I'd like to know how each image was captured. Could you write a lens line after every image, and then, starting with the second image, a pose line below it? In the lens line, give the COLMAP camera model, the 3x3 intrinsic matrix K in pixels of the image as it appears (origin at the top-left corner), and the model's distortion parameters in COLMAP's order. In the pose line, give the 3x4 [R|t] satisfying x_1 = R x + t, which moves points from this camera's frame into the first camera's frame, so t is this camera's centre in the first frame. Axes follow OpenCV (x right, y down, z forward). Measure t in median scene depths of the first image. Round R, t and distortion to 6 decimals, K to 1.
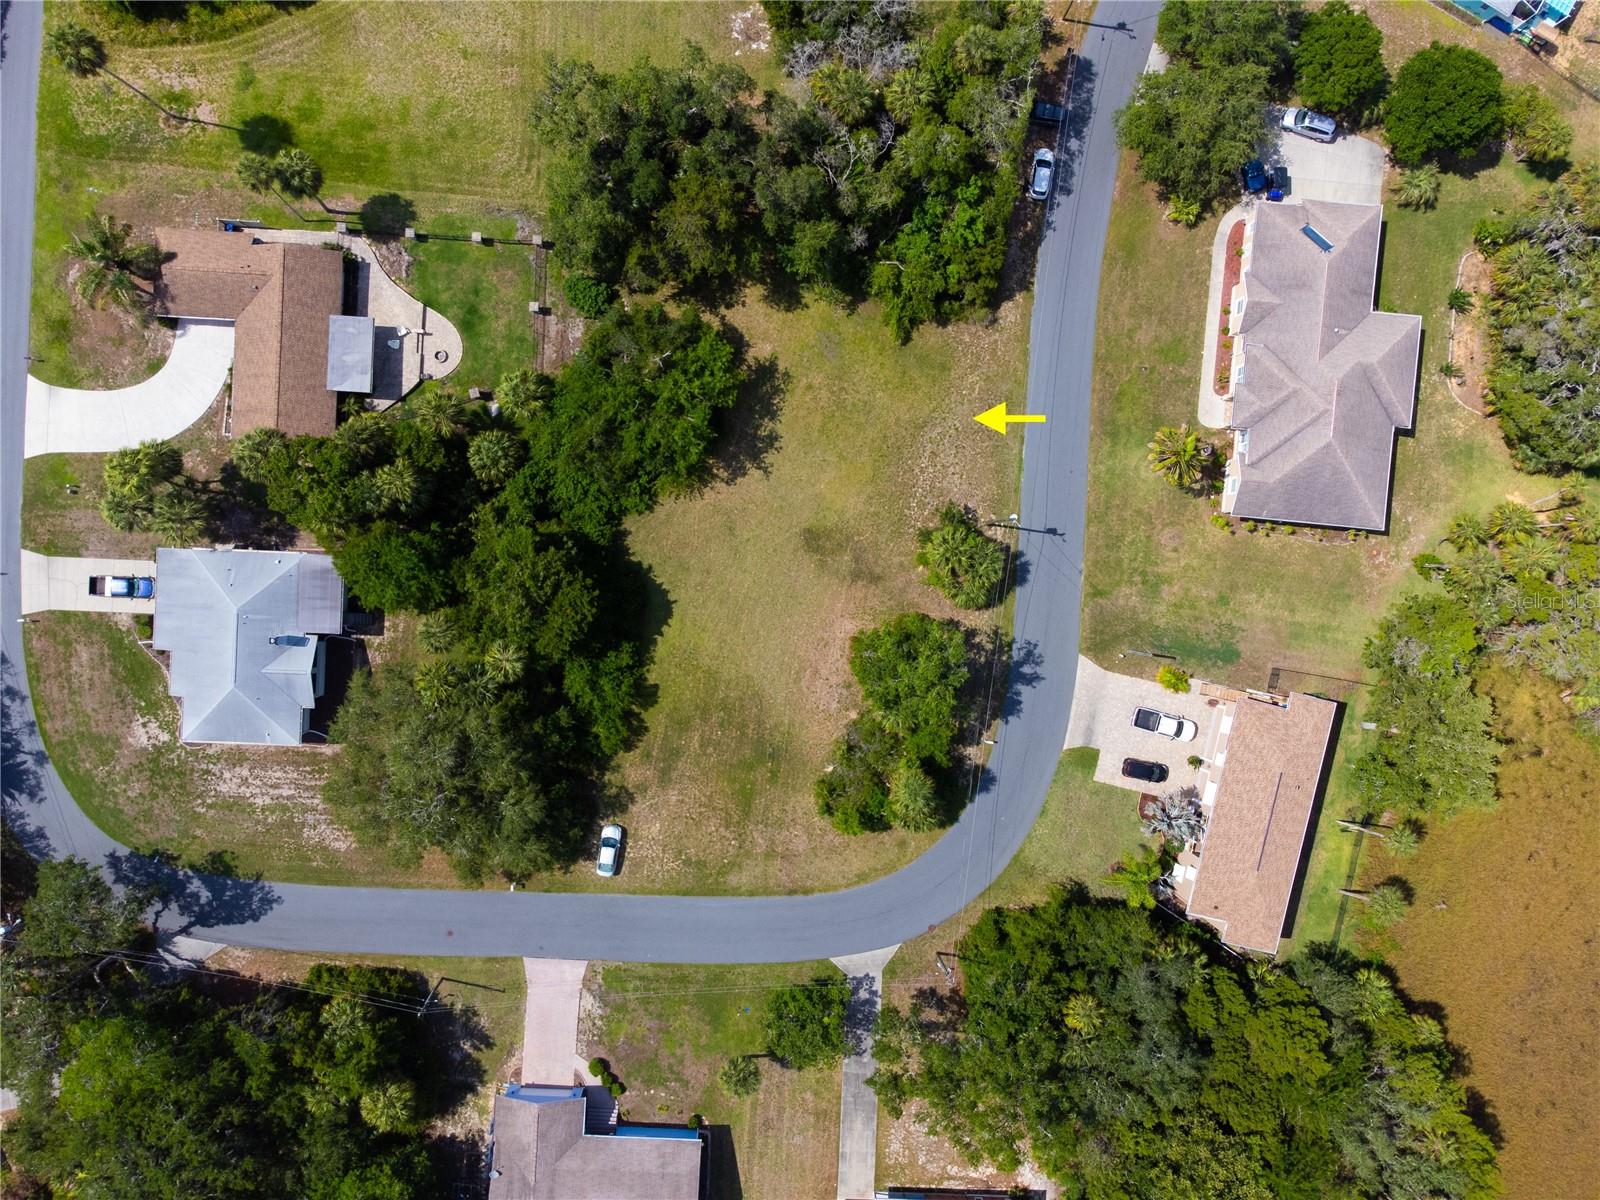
lens RADIAL K [[1191.3, 0, 788.2], [0, 1191.3, 594.9], [0, 0, 1]] dist [-0.003137, 0.028219]
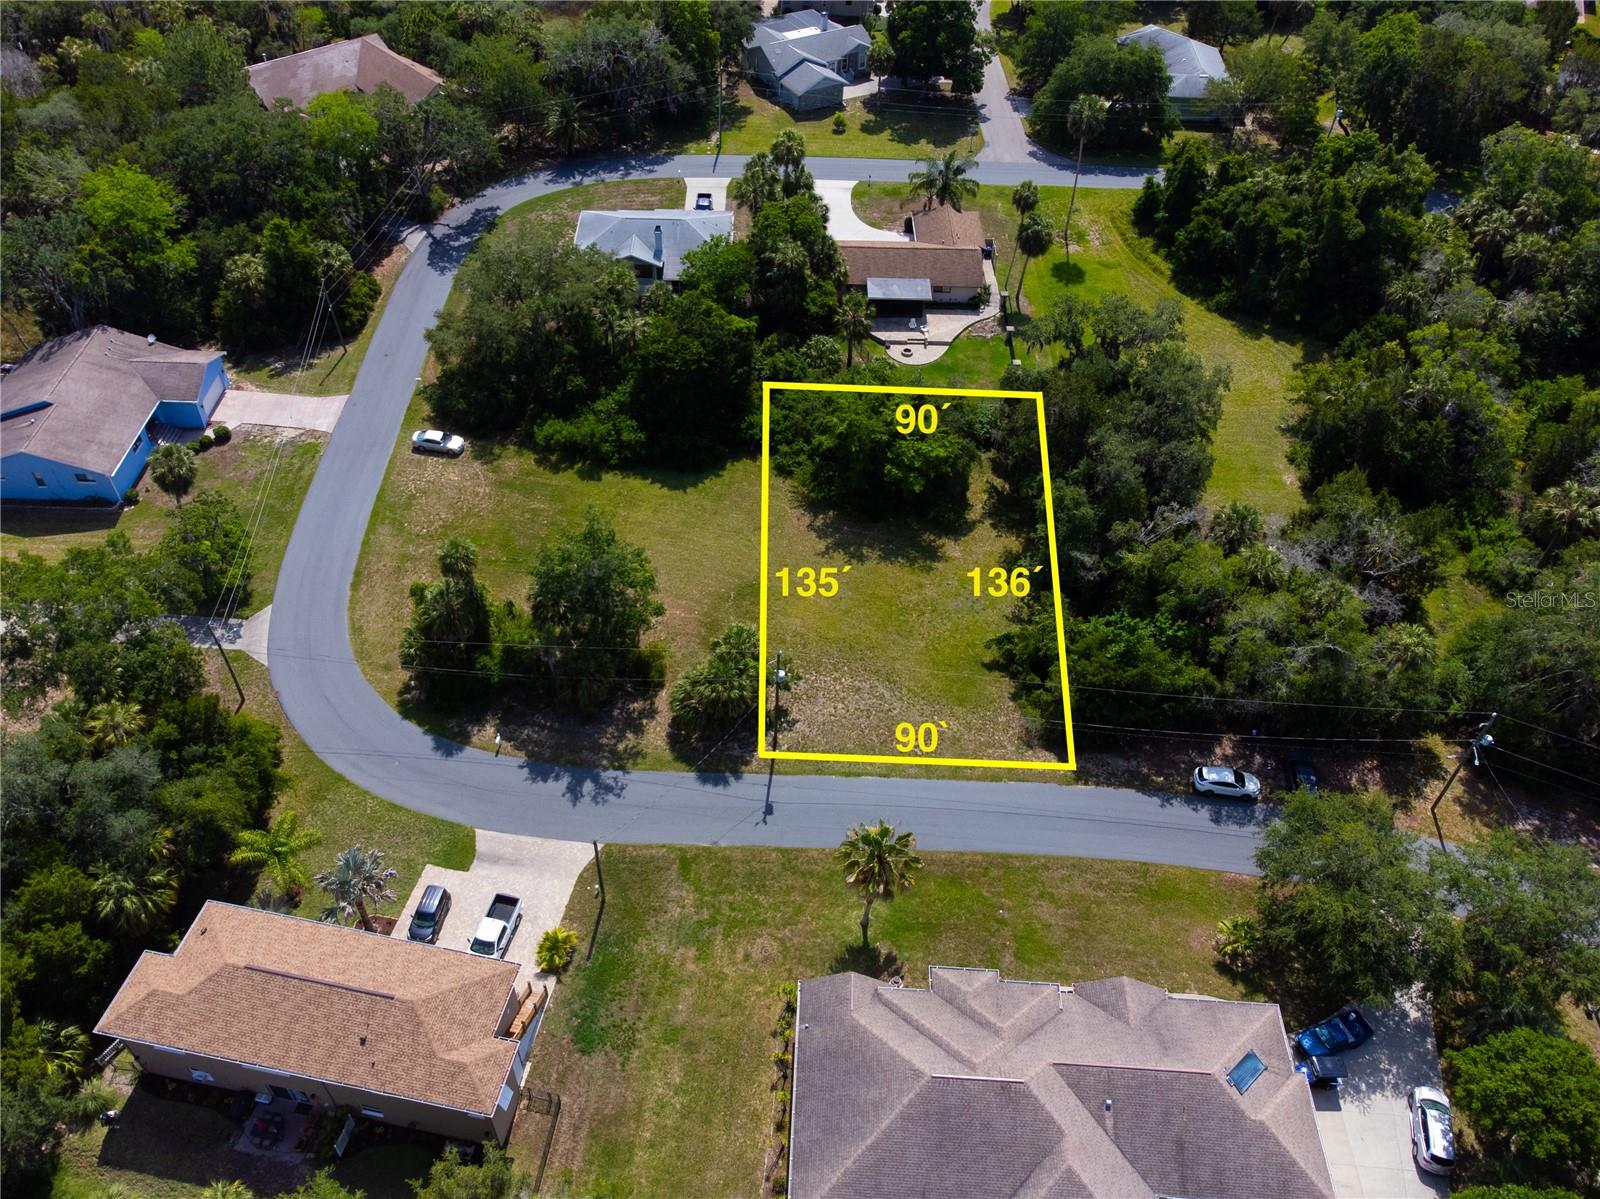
lens RADIAL K [[1191.3, 0, 781.2], [0, 1191.3, 623.9], [0, 0, 1]] dist [-0.003137, 0.028219]
pose [[0.037753, 0.710871, -0.702309, 0.674784], [-0.998851, 0.006092, -0.047527, -0.025982], [-0.029507, 0.703296, 0.710284, 0.381664]]
